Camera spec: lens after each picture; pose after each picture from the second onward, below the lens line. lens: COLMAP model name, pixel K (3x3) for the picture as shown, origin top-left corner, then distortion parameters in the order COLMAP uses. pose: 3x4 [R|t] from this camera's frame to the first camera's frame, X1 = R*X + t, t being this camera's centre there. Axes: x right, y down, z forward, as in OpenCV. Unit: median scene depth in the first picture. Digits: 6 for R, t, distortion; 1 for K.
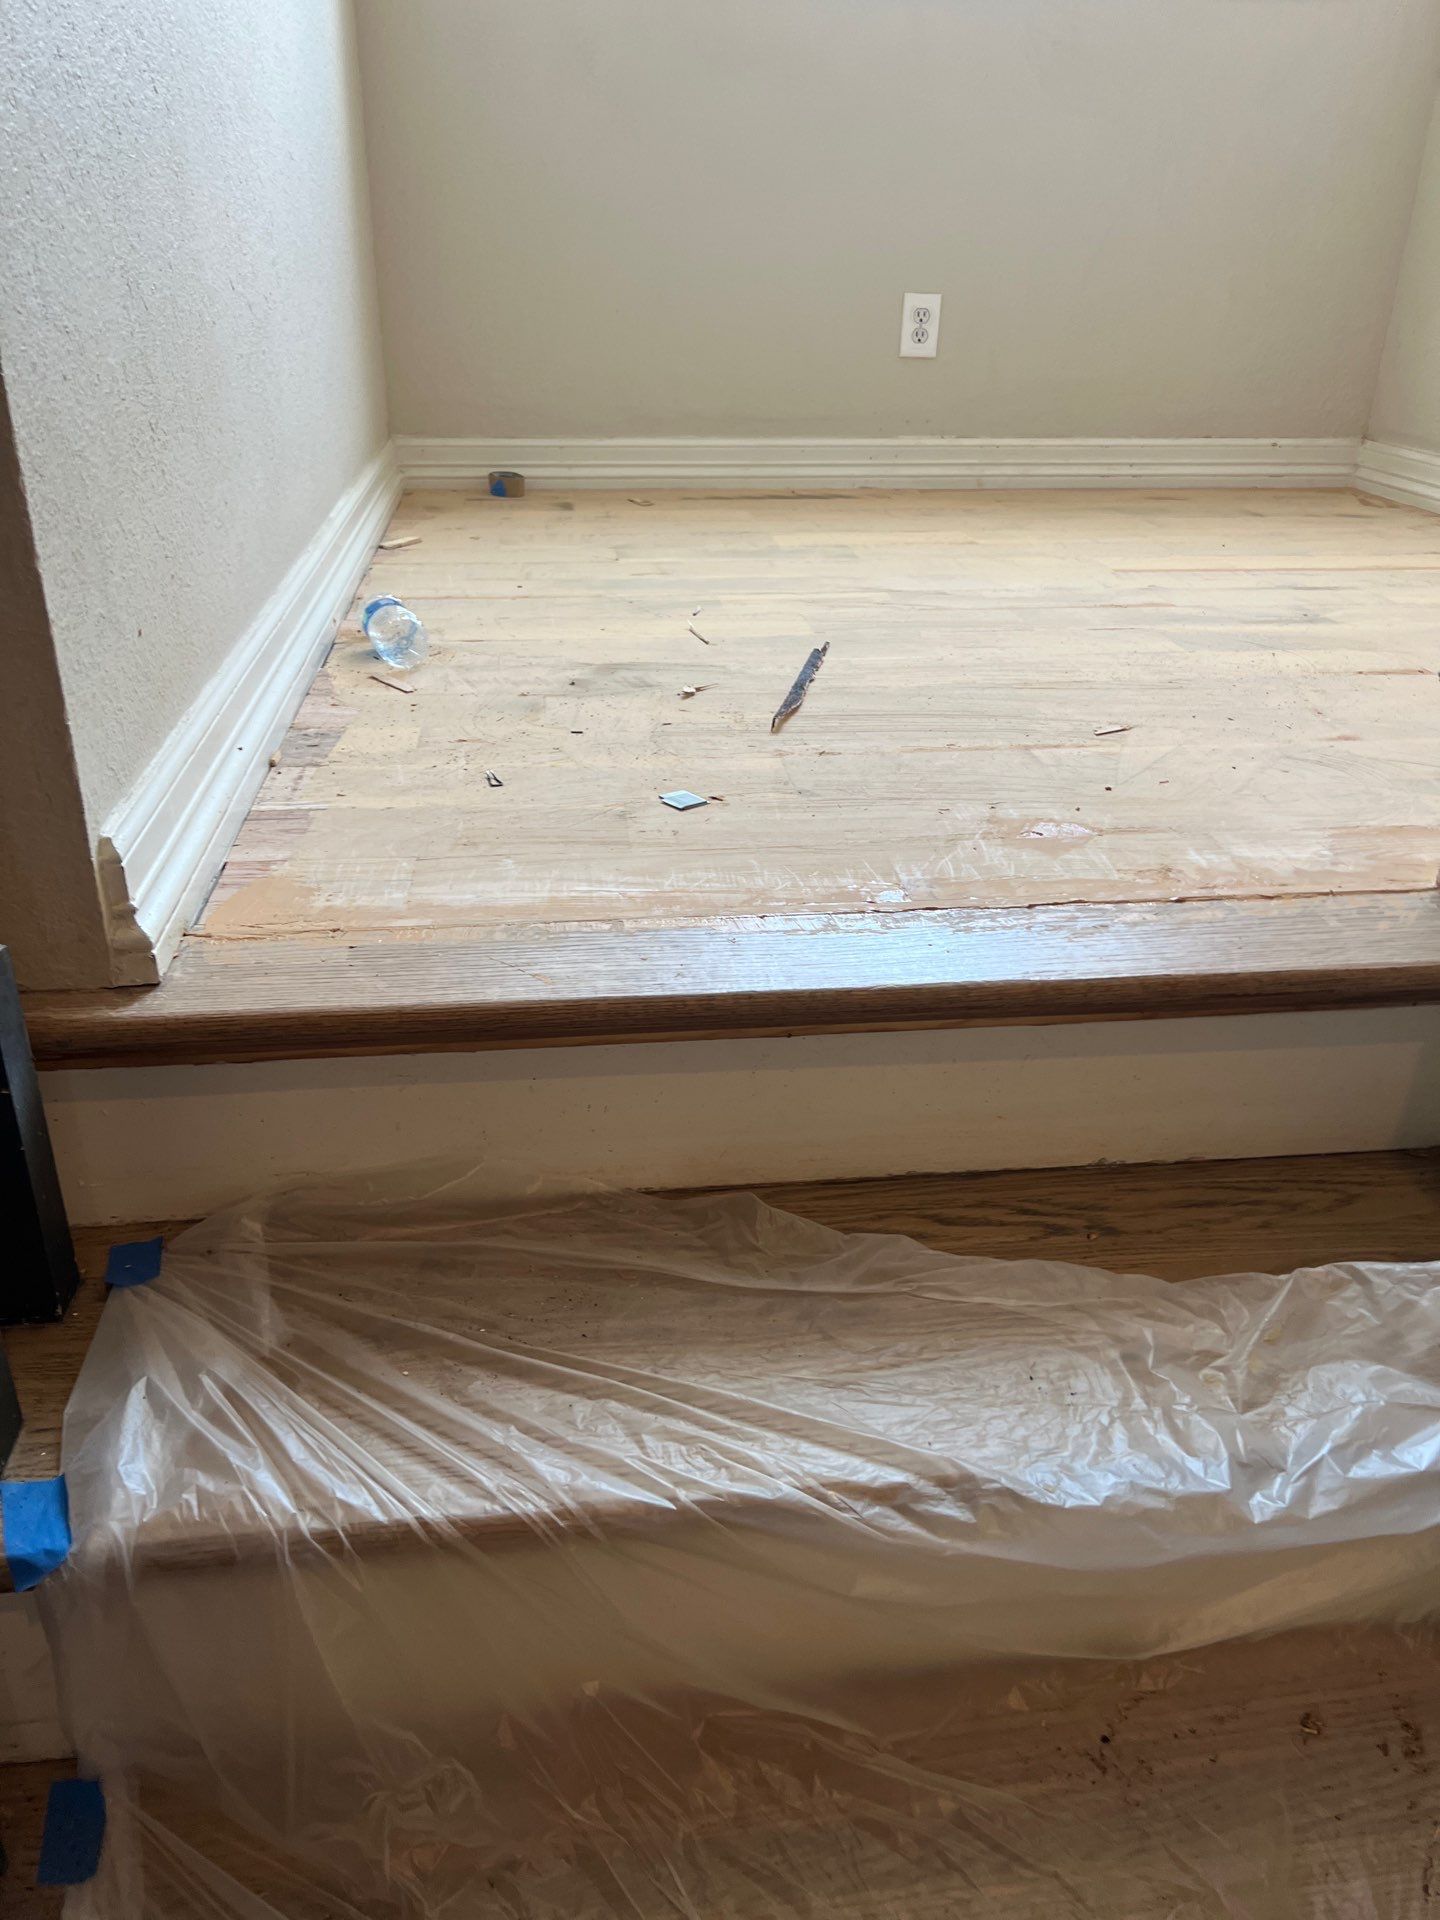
lens RADIAL K [[1447.3, 0, 724.5], [0, 1447.3, 959.5], [0, 0, 1]] dist [0.036212, -0.038130]
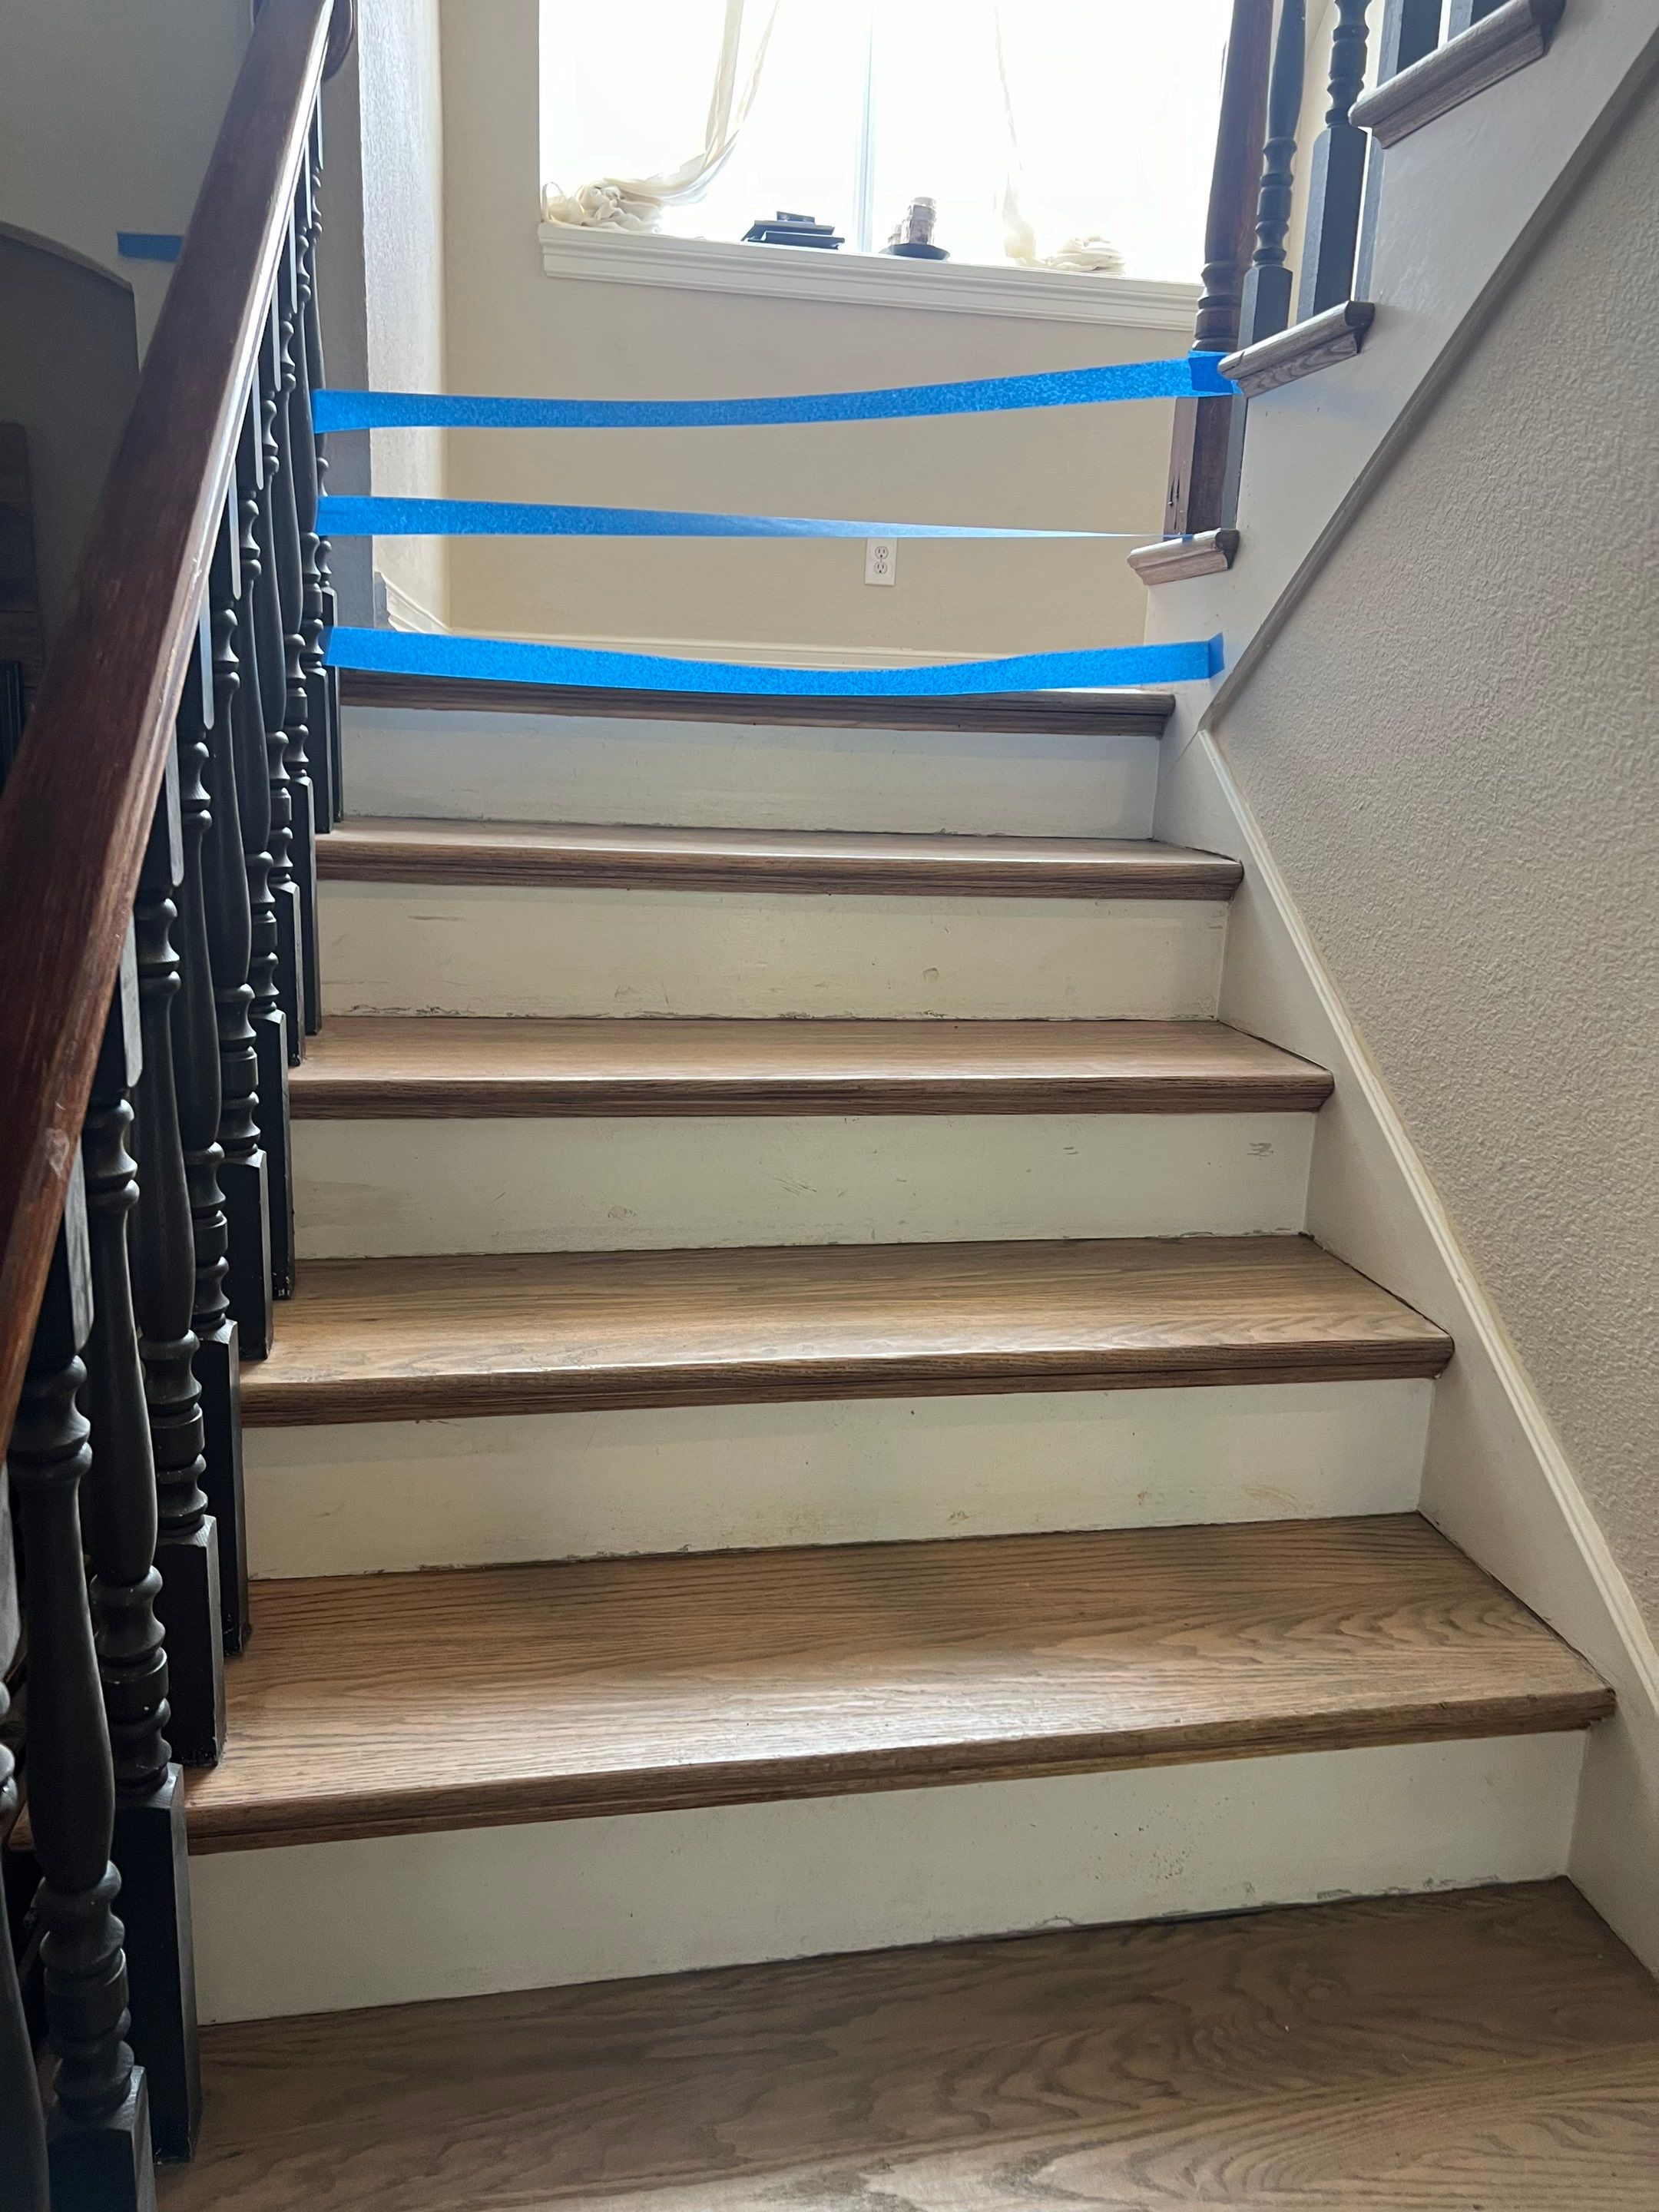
lens RADIAL K [[1667.4, 0, 821.2], [0, 1667.4, 1111.4], [0, 0, 1]] dist [0.036212, -0.038130]
pose [[0.998352, 0.009201, 0.056643, 0.016018], [0.002786, 0.978126, -0.207994, 0.888051], [-0.057318, 0.207809, 0.976489, -0.826348]]
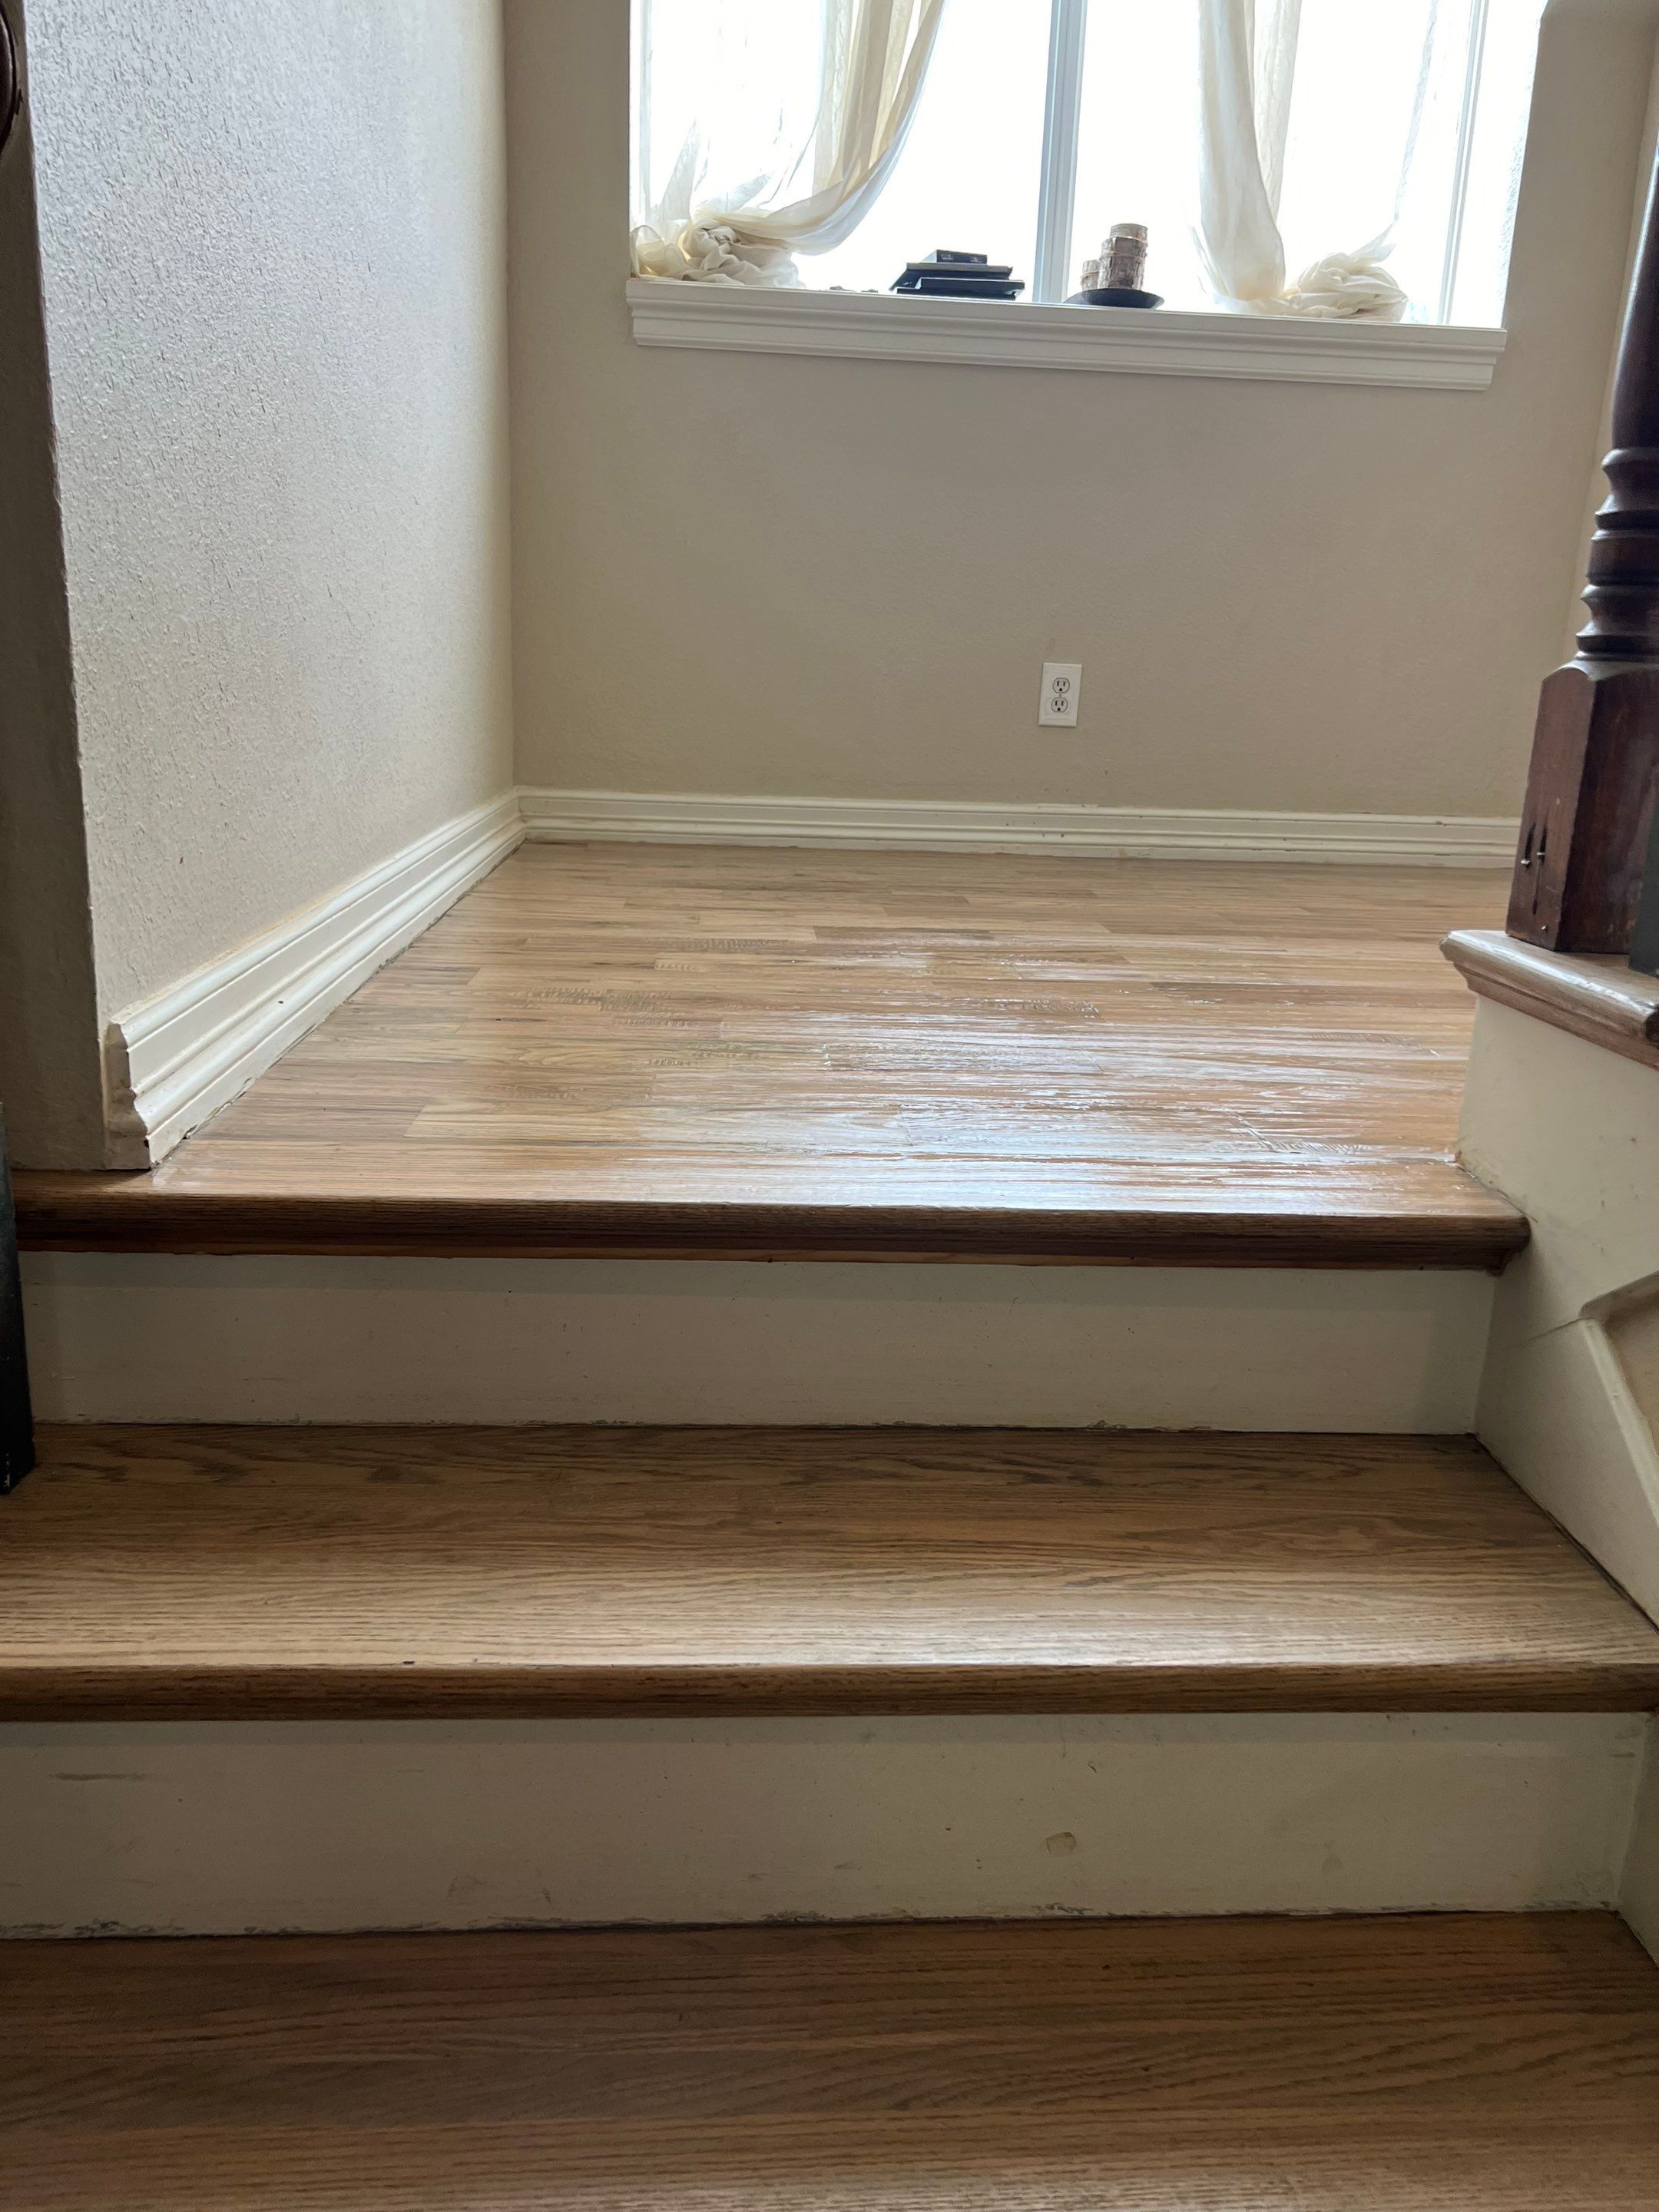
lens RADIAL K [[1667.4, 0, 831.5], [0, 1667.4, 1109.7], [0, 0, 1]] dist [0.036212, -0.038130]
pose [[0.997859, 0.037698, -0.053441, 0.140276], [-0.047383, 0.979961, -0.193473, 0.165038], [0.045077, 0.195591, 0.979649, -0.134604]]
